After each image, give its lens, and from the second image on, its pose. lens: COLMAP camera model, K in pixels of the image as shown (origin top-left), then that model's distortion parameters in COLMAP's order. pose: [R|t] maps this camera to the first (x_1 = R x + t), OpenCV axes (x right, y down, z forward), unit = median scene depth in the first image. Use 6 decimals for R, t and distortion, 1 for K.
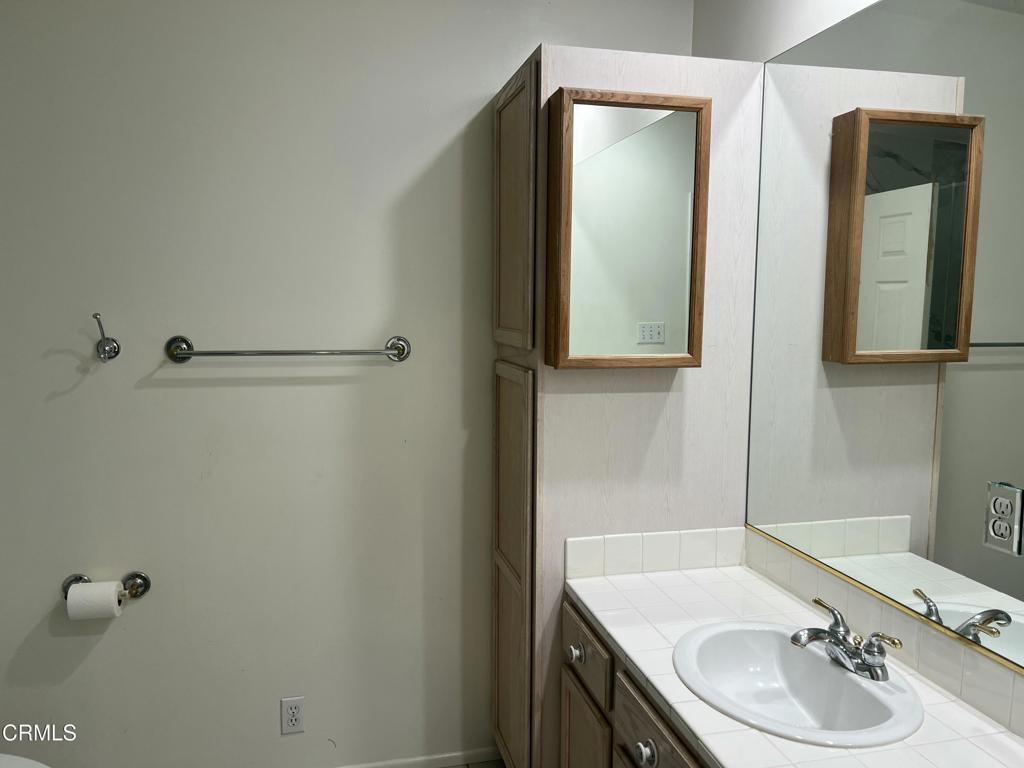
lens RADIAL K [[780.0, 0, 510.3], [0, 780.0, 400.1], [0, 0, 1]] dist [0.077954, -0.102017]
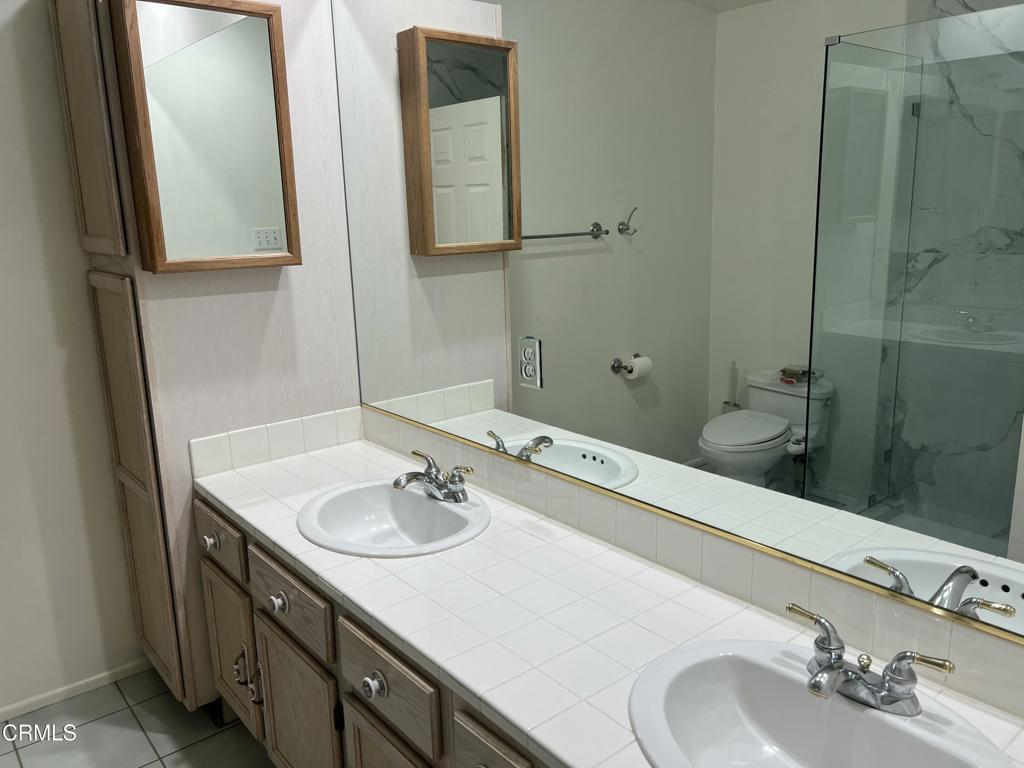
lens RADIAL K [[777.7, 0, 515.5], [0, 777.7, 386.0], [0, 0, 1]] dist [0.079337, -0.102105]
pose [[0.896402, -0.123999, 0.425545, 0.024938], [0.082629, 0.989991, 0.114416, 0.023874], [-0.435473, -0.067400, 0.897675, -0.110609]]
